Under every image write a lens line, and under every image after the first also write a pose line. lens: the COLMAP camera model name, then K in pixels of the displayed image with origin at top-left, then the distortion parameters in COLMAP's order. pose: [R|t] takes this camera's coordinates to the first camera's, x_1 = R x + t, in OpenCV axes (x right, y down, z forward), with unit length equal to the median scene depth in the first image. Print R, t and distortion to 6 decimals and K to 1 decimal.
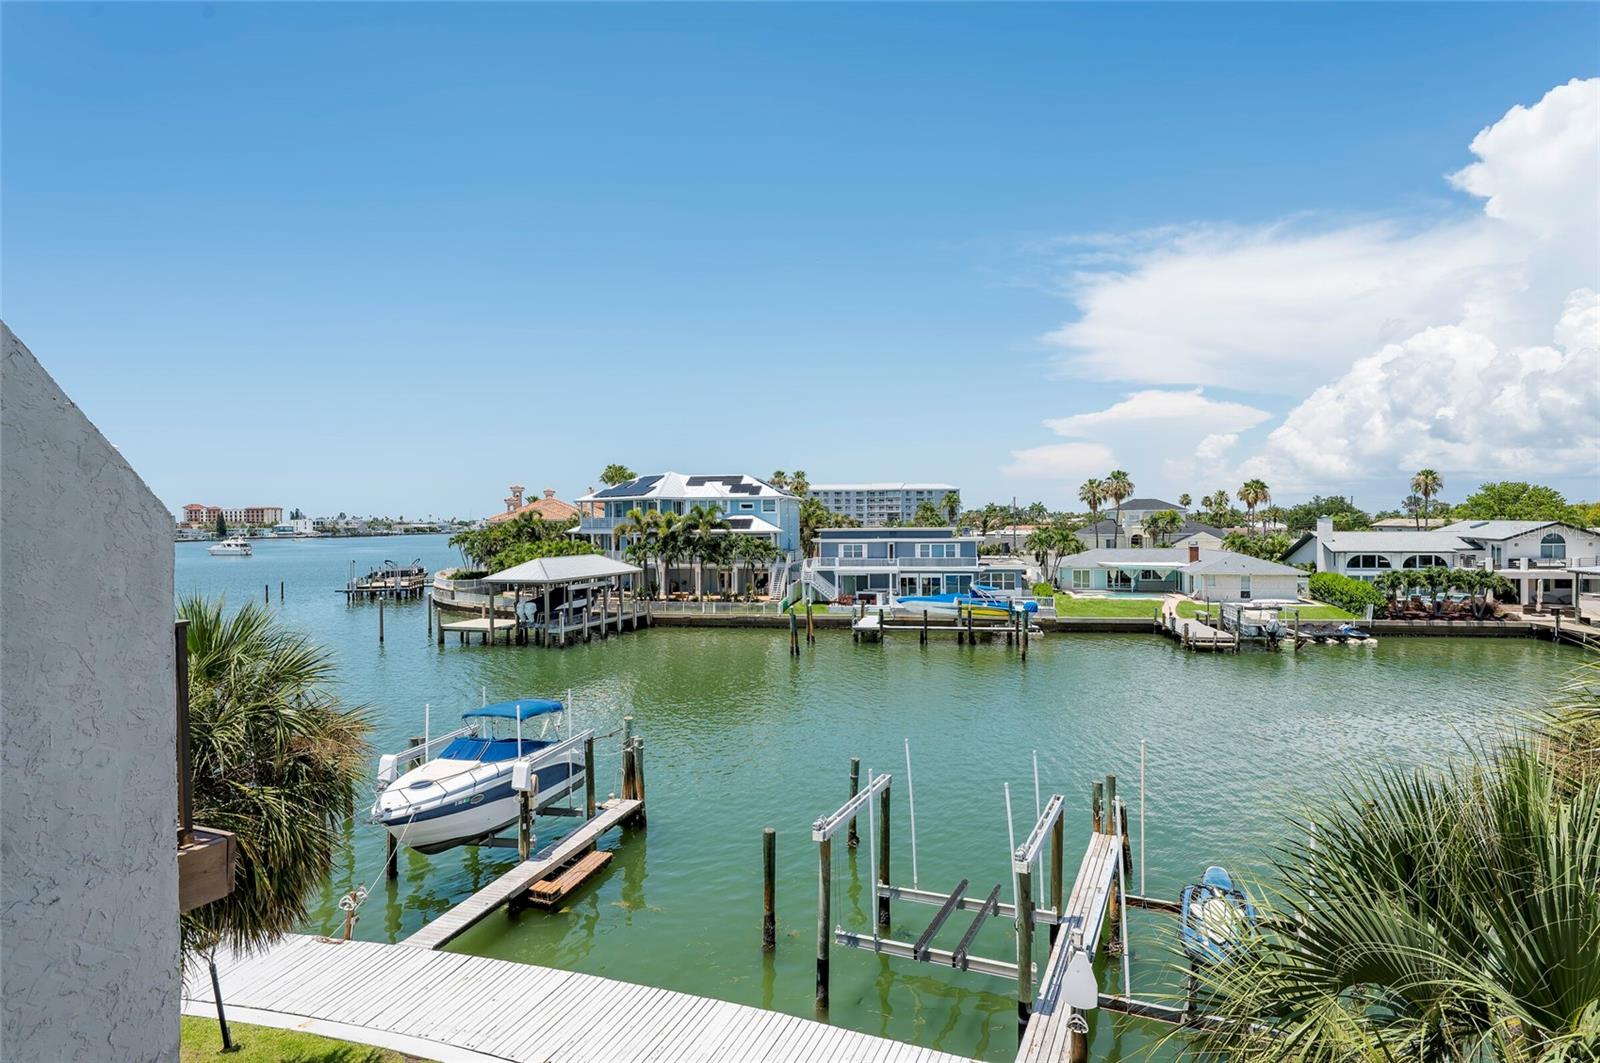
lens RADIAL K [[880.0, 0, 801.7], [0, 880.0, 525.1], [0, 0, 1]] dist [-0.005095, -0.000487]
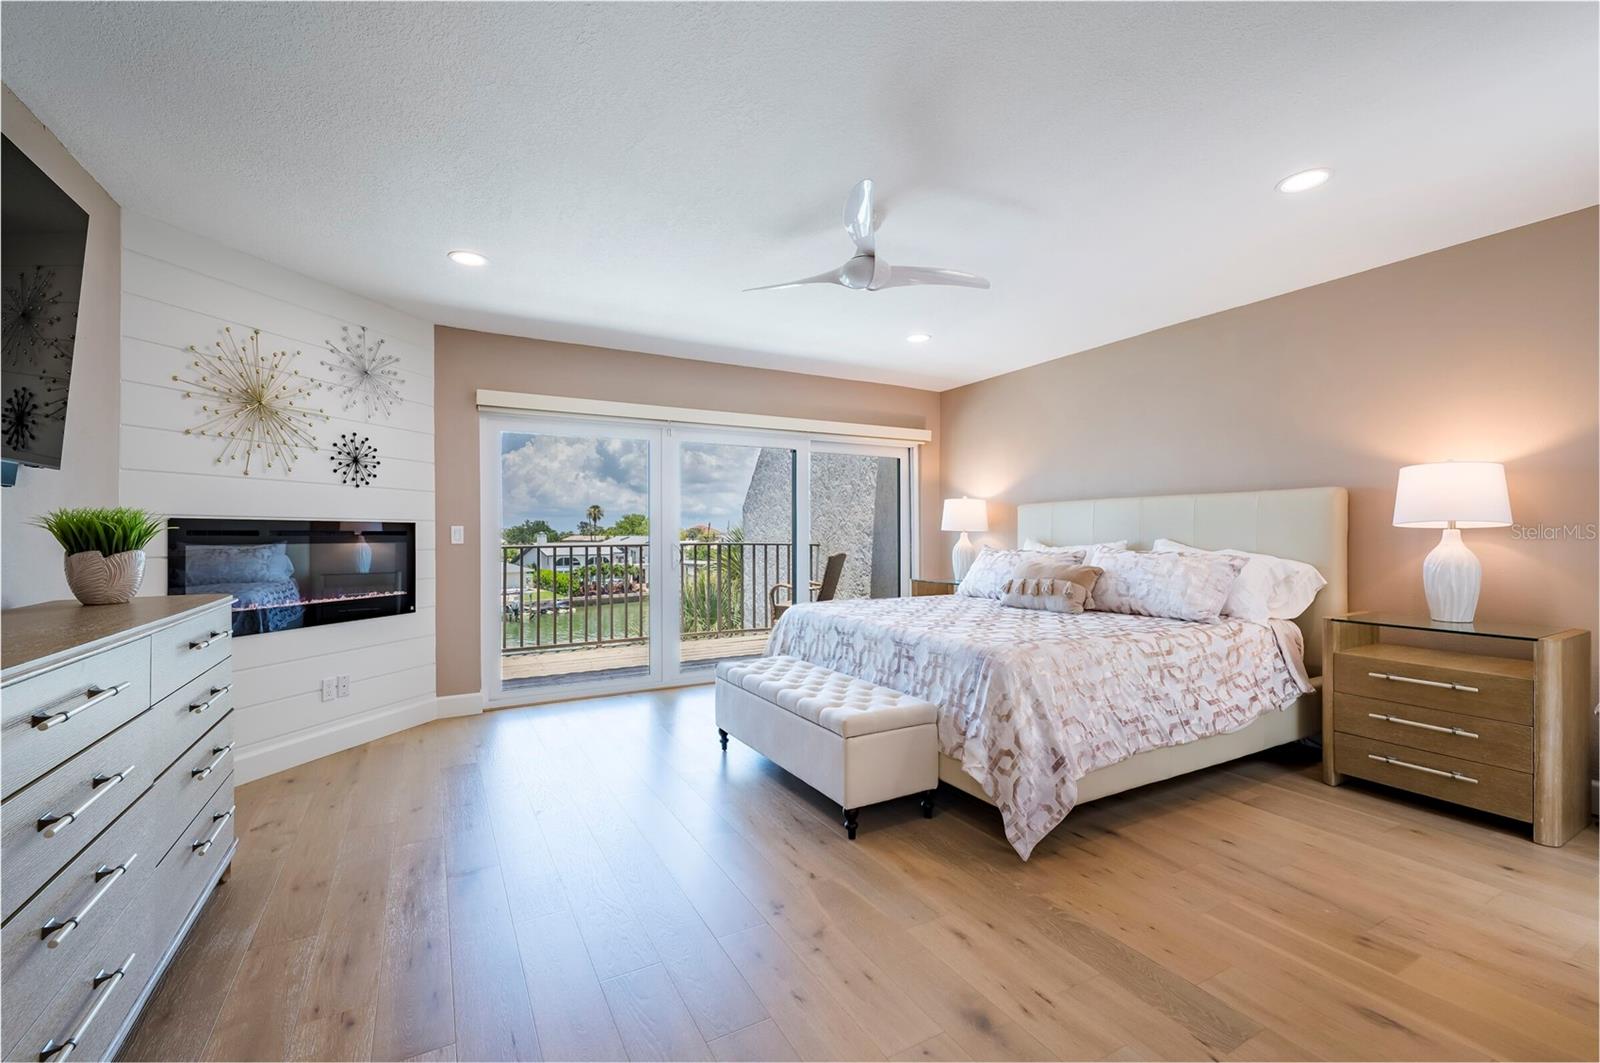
lens RADIAL K [[681.3, 0, 802.1], [0, 681.3, 528.1], [0, 0, 1]] dist [0.000829, -0.000403]
pose [[0.600308, 0.015314, 0.799623, -0.079751], [0.000861, 0.999804, -0.019795, 0.005906], [-0.799769, 0.012571, 0.600177, -0.071105]]
